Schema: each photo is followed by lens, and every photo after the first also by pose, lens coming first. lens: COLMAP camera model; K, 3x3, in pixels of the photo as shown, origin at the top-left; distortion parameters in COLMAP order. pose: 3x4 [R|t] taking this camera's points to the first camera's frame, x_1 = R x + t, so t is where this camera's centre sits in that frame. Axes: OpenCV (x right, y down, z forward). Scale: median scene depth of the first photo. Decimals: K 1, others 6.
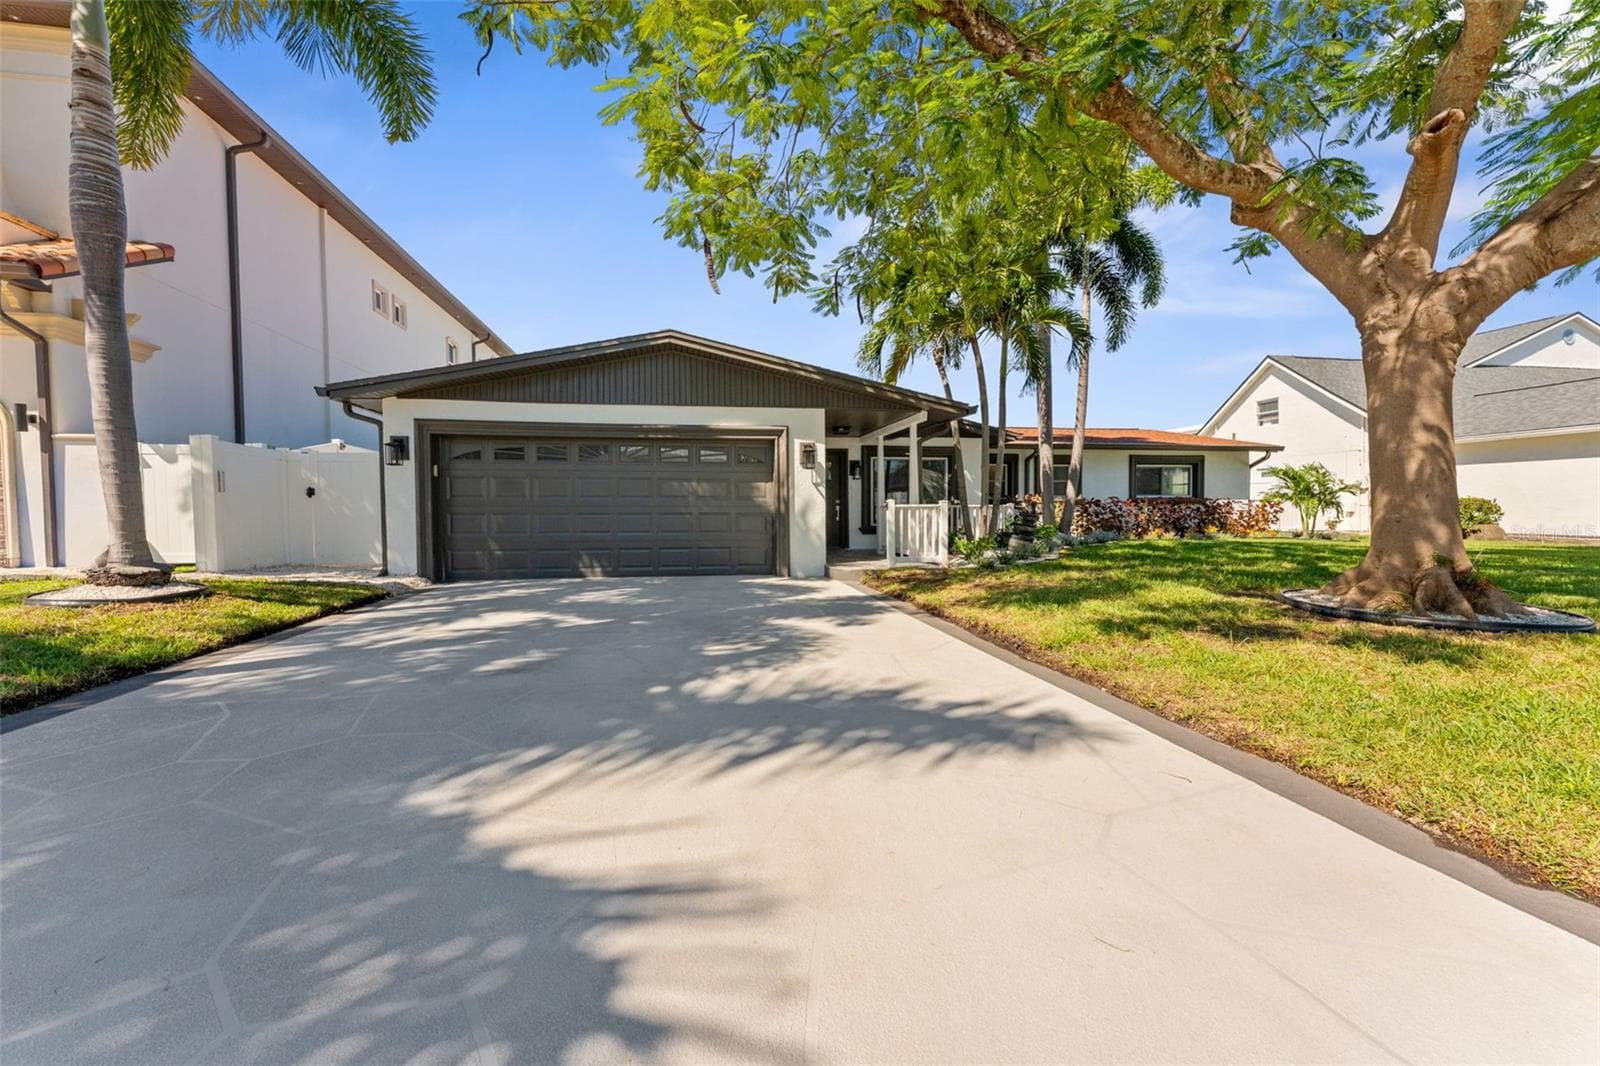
lens RADIAL K [[636.1, 0, 797.5], [0, 636.1, 528.8], [0, 0, 1]] dist [0.004855, -0.001571]
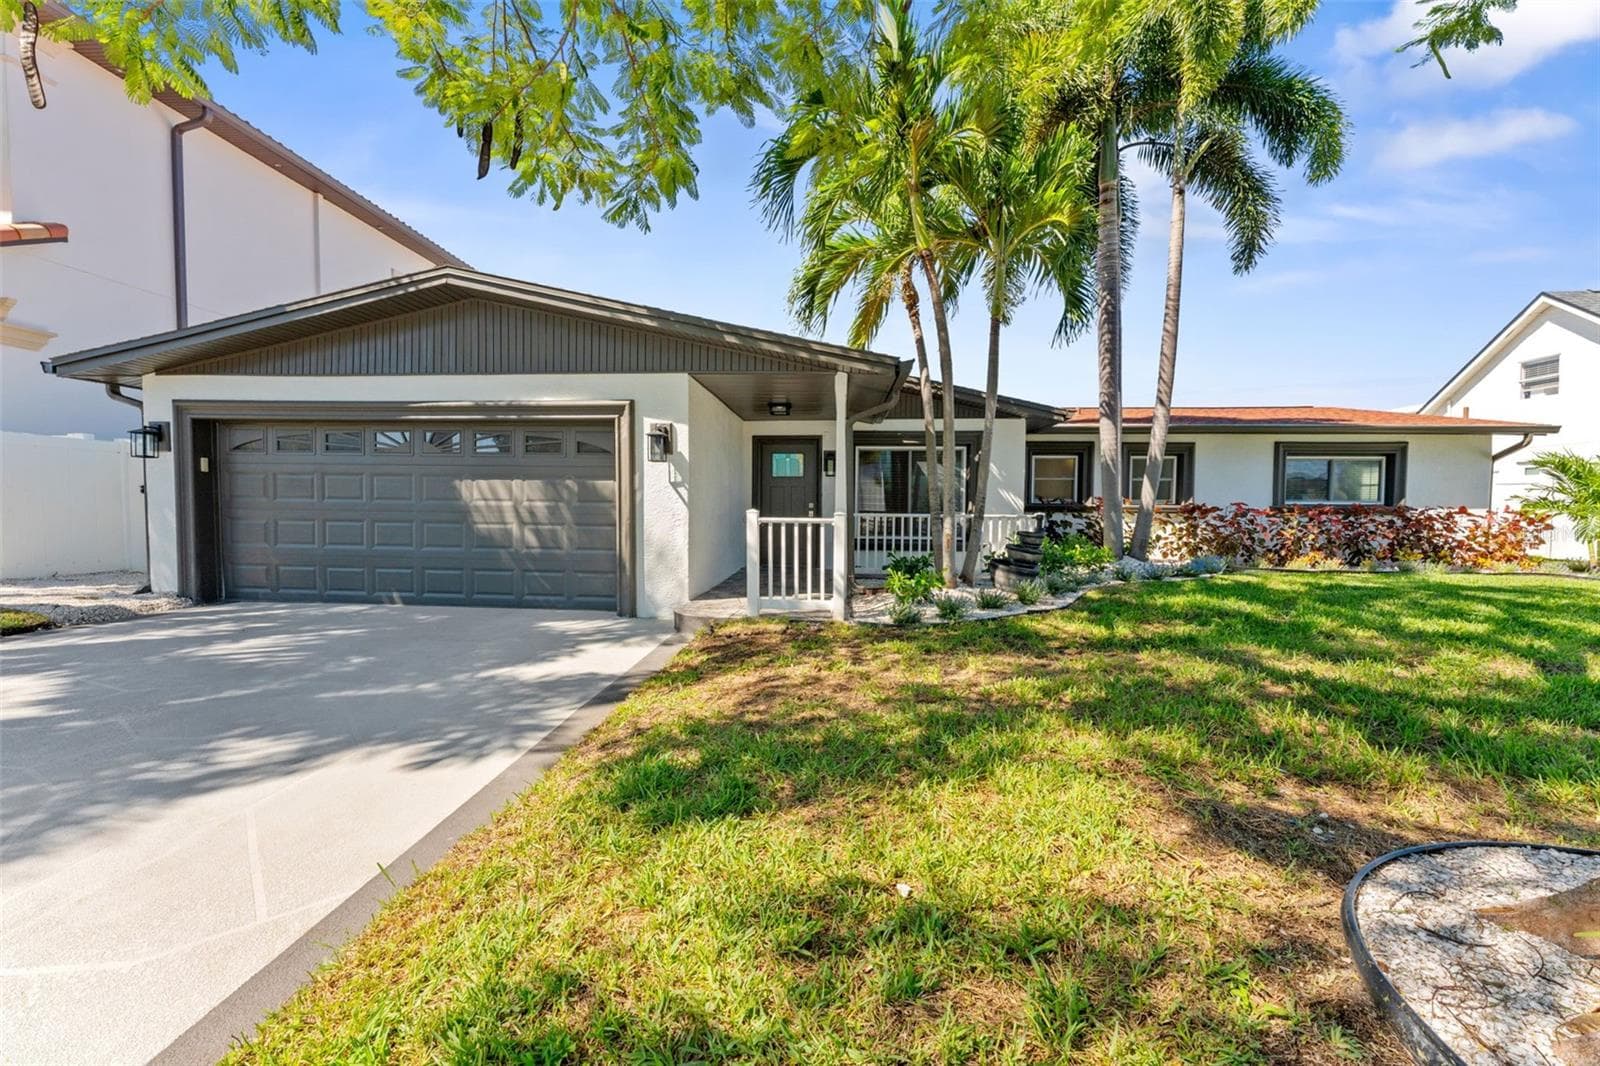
lens RADIAL K [[636.1, 0, 803.6], [0, 636.1, 531.8], [0, 0, 1]] dist [0.004855, -0.001571]
pose [[0.971826, 0.023616, -0.234514, 0.236084], [-0.020859, 0.999681, 0.014229, -0.022821], [0.234775, -0.008937, 0.972009, 0.264621]]
